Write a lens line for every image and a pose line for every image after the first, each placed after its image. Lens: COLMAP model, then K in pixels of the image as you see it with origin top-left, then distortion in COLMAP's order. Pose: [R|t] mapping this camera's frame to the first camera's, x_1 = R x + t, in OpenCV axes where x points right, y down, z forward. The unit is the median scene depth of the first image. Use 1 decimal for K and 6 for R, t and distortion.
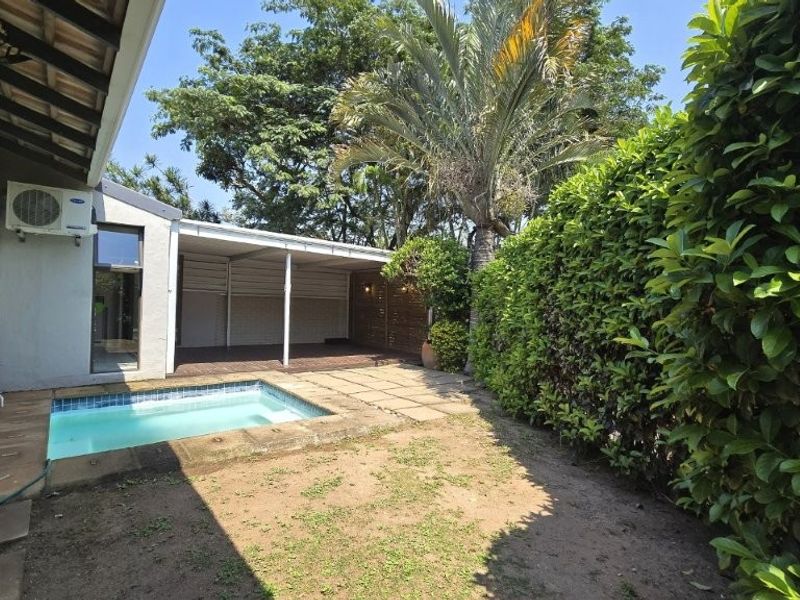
lens RADIAL K [[436.3, 0, 401.6], [0, 436.3, 301.5], [0, 0, 1]] dist [-0.002941, -0.000691]
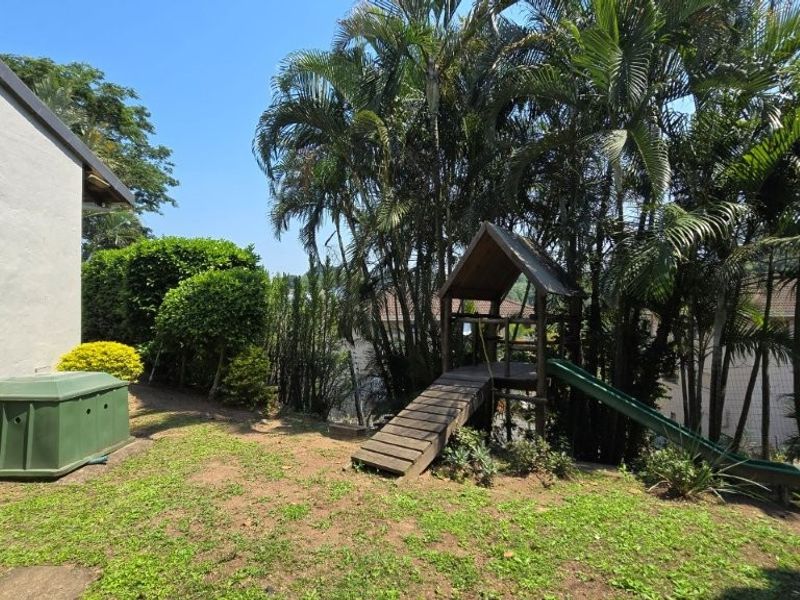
lens RADIAL K [[436.3, 0, 401.6], [0, 436.3, 301.5], [0, 0, 1]] dist [-0.002941, -0.000691]
pose [[0.577422, -0.019825, 0.816205, -0.613592], [0.017062, 0.999780, 0.012214, -0.007271], [-0.816268, 0.006874, 0.577633, -1.696964]]
